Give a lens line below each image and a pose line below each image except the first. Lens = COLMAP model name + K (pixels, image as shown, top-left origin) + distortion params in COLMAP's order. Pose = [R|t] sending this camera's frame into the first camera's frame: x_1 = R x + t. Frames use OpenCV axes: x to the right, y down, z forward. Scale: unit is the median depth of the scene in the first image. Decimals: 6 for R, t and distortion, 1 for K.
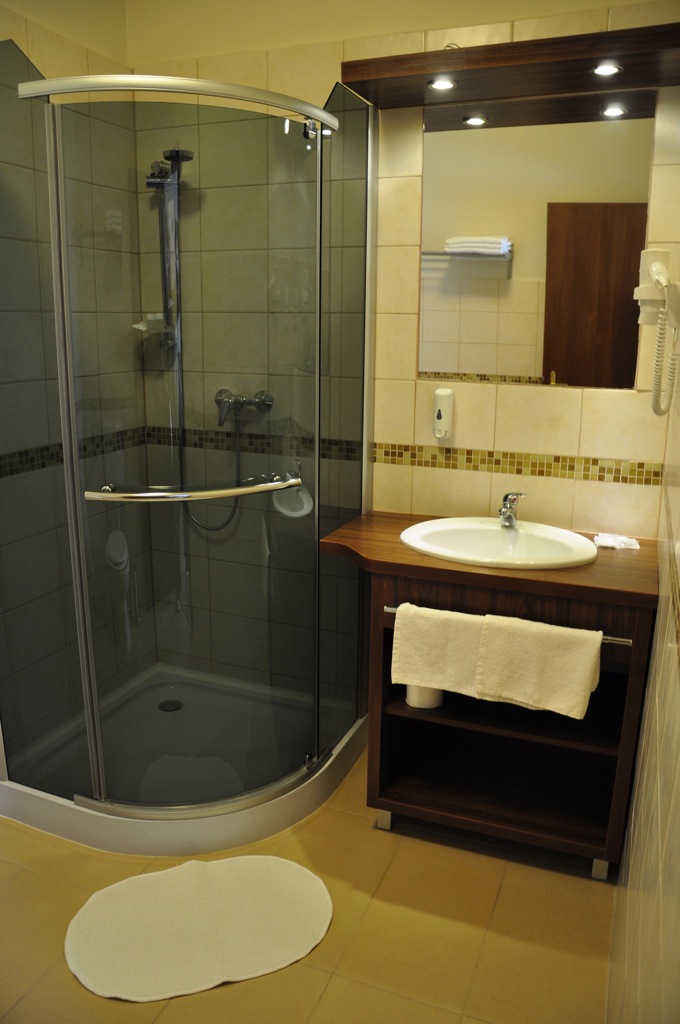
lens RADIAL K [[793.0, 0, 337.9], [0, 793.0, 511.3], [0, 0, 1]] dist [-0.153548, 0.106920]
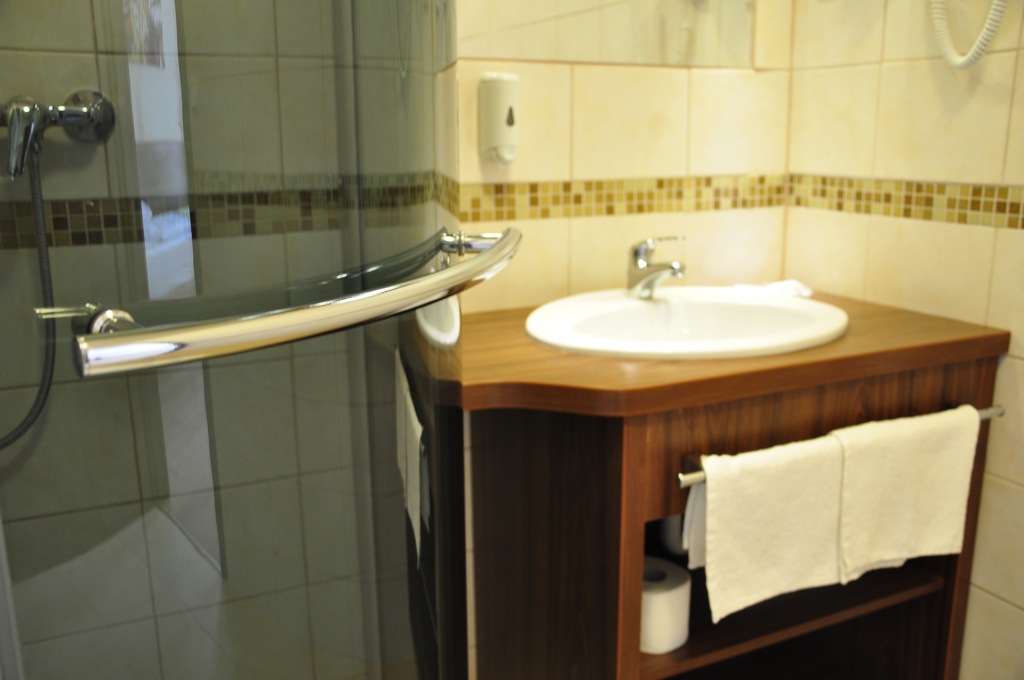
lens RADIAL K [[872.2, 0, 511.8], [0, 872.2, 335.9], [0, 0, 1]] dist [-0.067899, 0.007128]
pose [[0.682694, -0.179581, 0.708294, -0.325098], [0.184217, 0.980319, 0.070992, -0.017879], [-0.707102, 0.082014, 0.702339, 0.605977]]
